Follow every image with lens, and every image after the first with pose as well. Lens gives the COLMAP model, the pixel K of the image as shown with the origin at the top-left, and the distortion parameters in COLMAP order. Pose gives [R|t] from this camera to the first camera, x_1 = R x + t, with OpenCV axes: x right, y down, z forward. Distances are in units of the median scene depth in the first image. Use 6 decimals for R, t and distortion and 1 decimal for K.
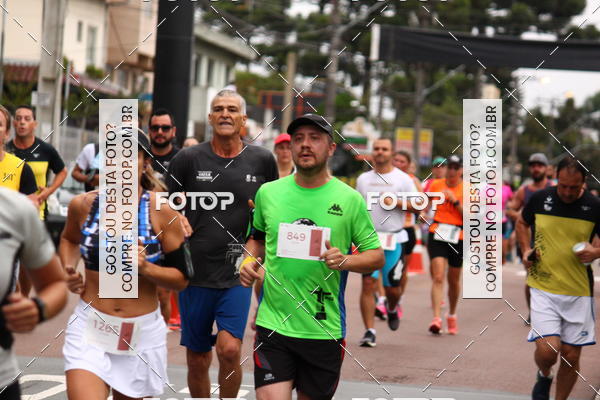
lens RADIAL K [[3377.1, 0, 273.8], [0, 3377.1, 199.8], [0, 0, 1]] dist [1.134388, 2.094759]
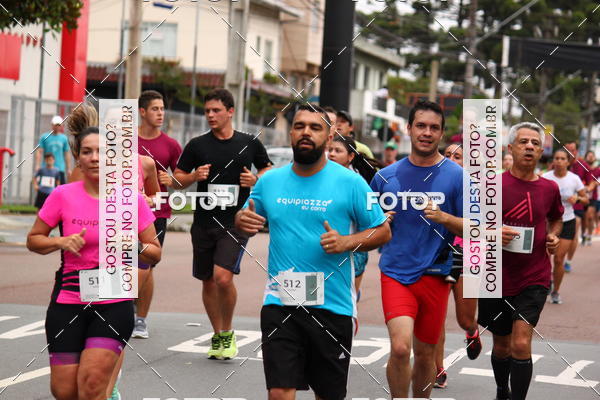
lens RADIAL K [[3384.6, 0, 311.4], [0, 3384.6, 200.4], [0, 0, 1]] dist [1.038501, 4.944510]
pose [[0.999630, -0.004230, -0.026855, -0.006286], [0.004196, 0.999990, -0.001317, 0.007148], [0.026860, 0.001204, 0.999638, -0.198035]]
